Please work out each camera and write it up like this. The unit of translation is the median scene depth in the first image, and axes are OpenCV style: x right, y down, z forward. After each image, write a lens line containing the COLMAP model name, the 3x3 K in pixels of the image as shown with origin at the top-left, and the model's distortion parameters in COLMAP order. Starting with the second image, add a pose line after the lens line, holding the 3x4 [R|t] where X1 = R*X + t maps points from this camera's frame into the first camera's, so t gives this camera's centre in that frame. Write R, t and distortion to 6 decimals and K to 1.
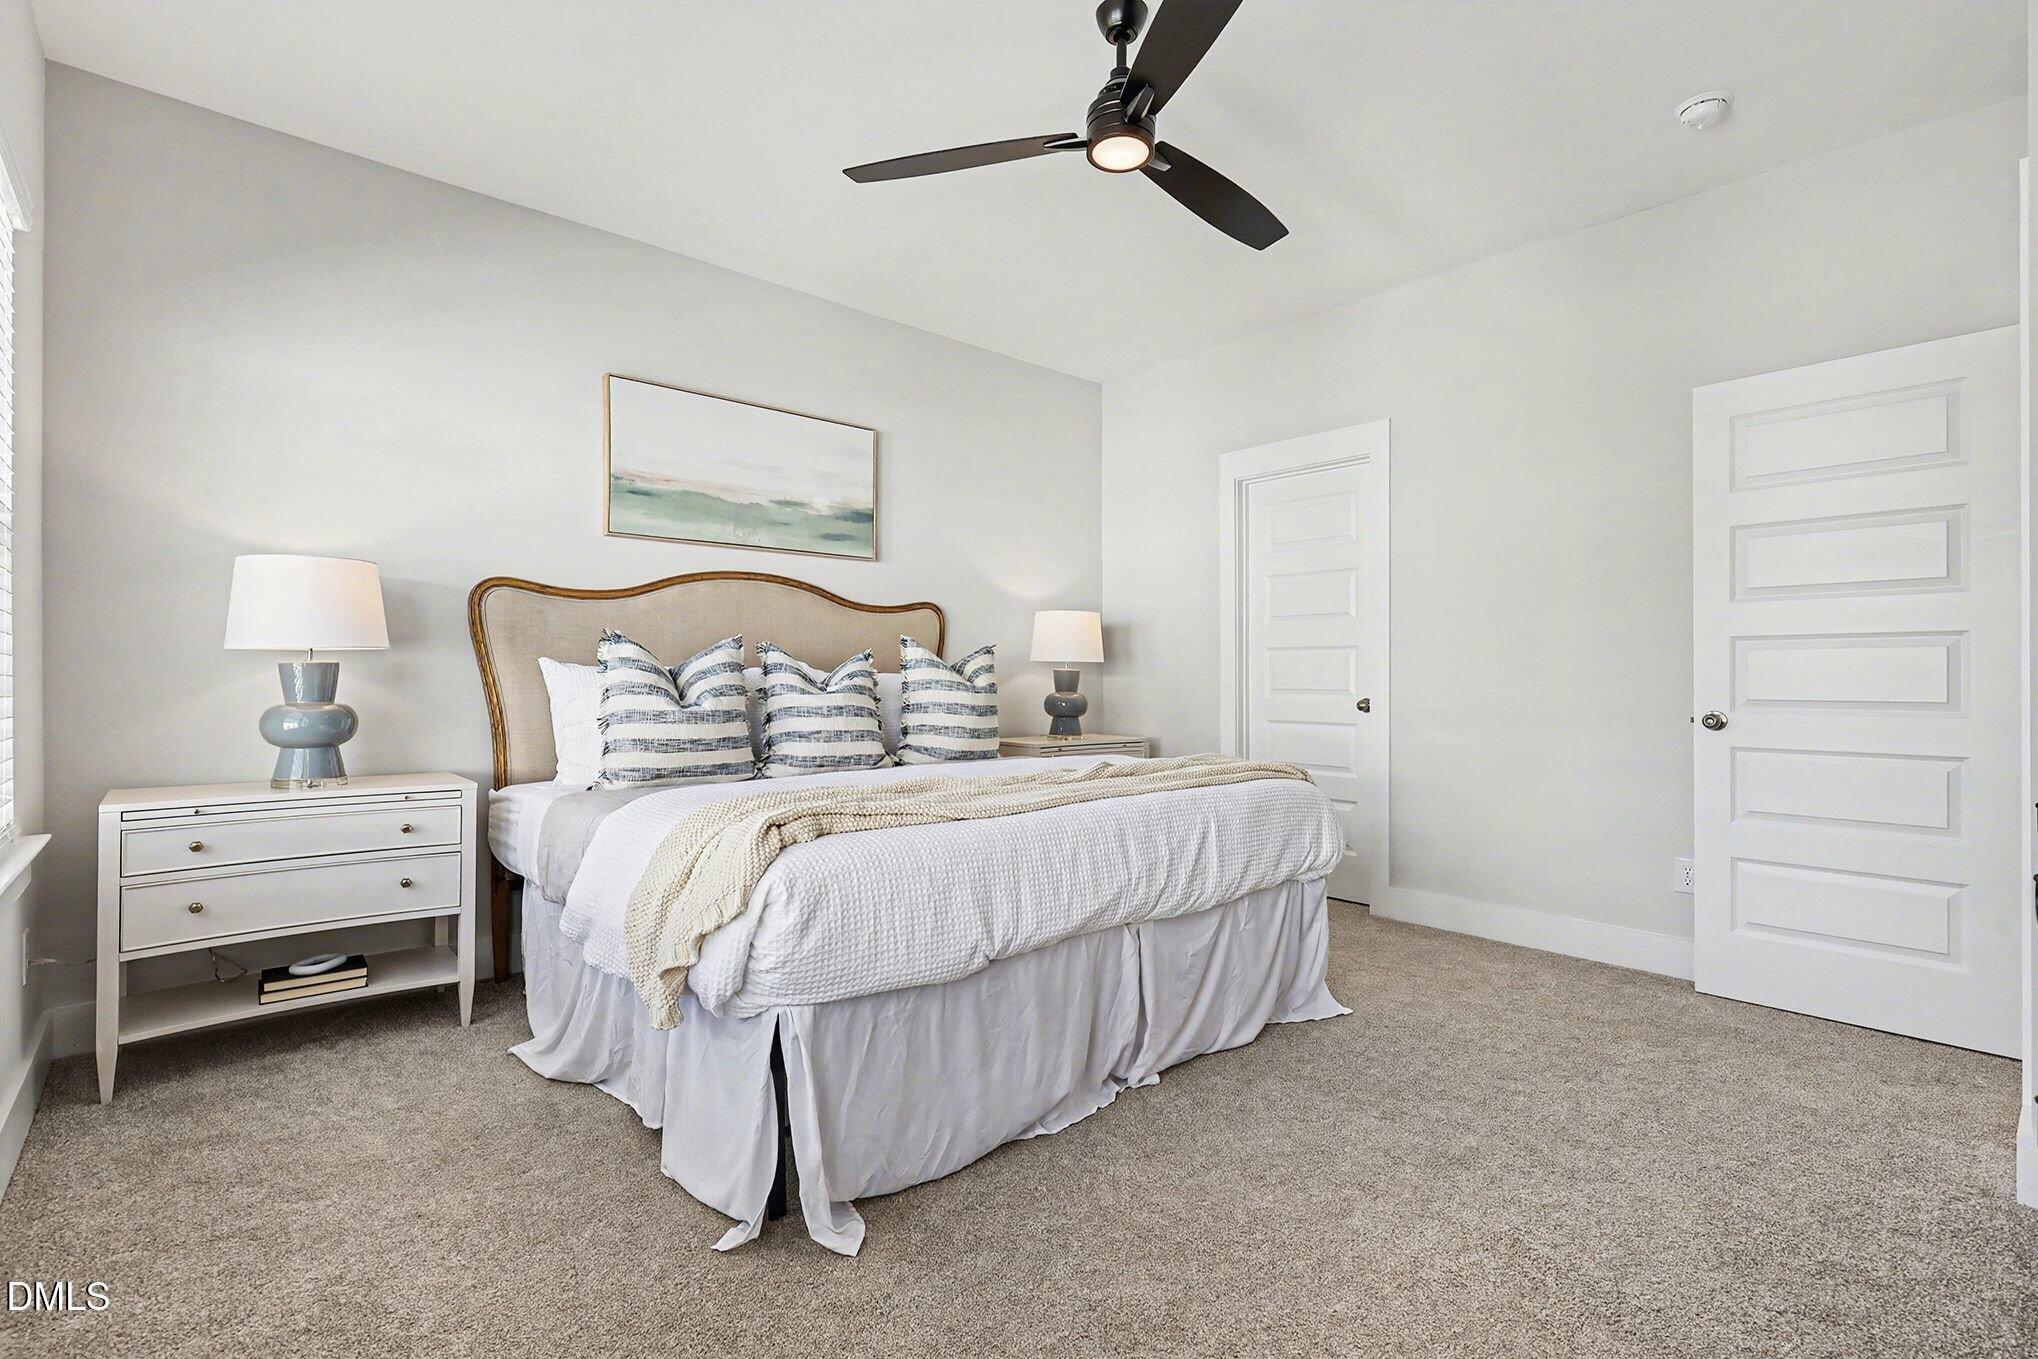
lens RADIAL K [[921.1, 0, 1019.0], [0, 921.1, 679.5], [0, 0, 1]] dist [0.002319, 0.000455]
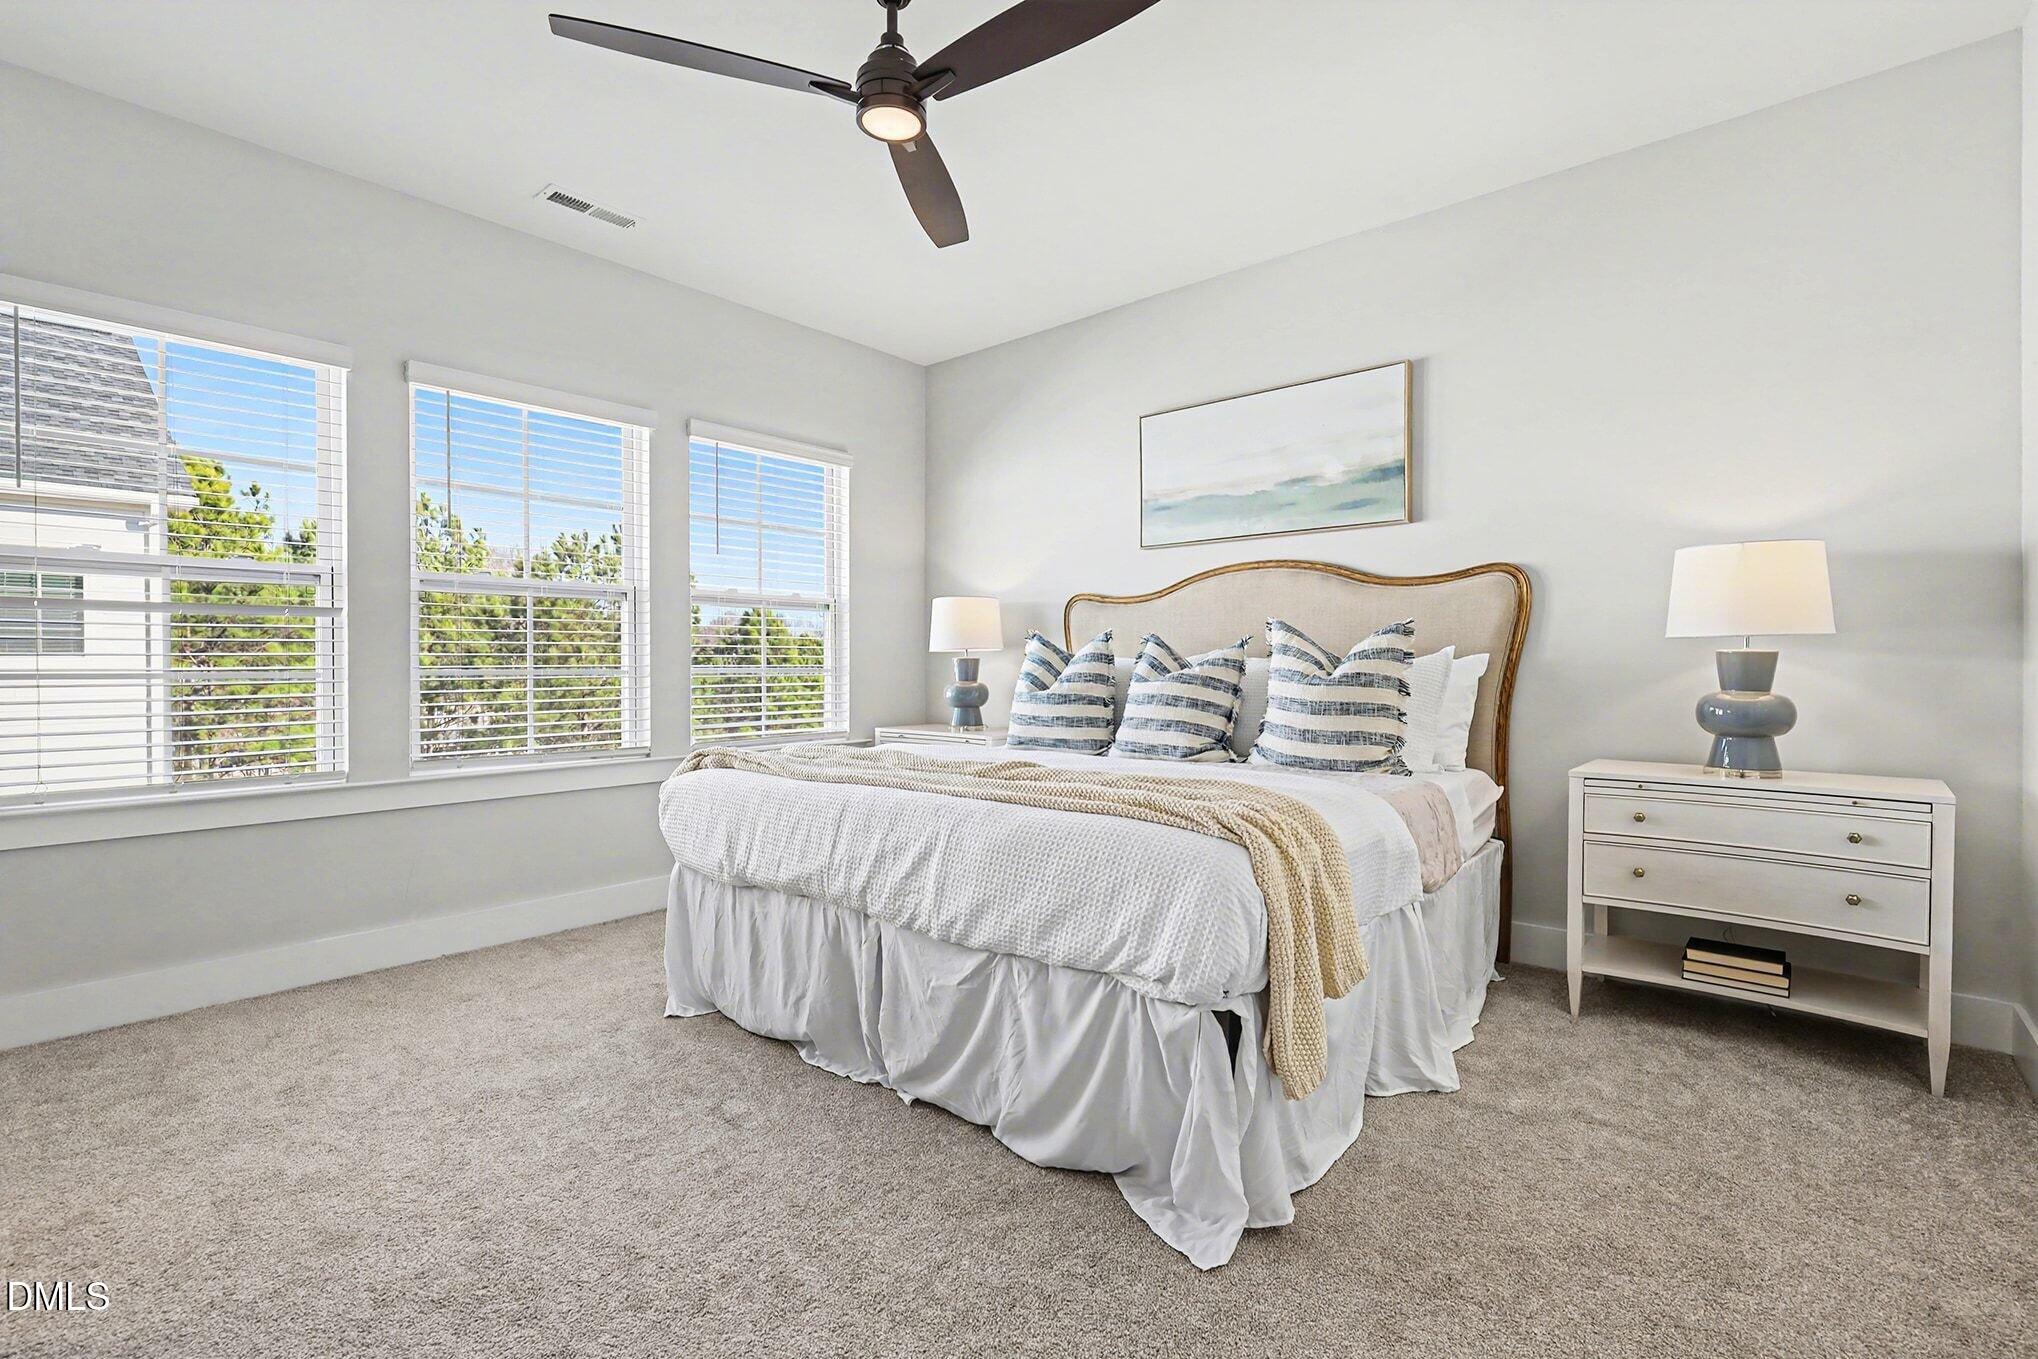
lens RADIAL K [[926.7, 0, 1024.3], [0, 926.7, 672.9], [0, 0, 1]] dist [0.011458, 0.000765]
pose [[0.138889, 0.004823, -0.990296, 0.600708], [0.000265, 0.999988, 0.004907, 0.000074], [0.990308, -0.000944, 0.138886, 0.545394]]
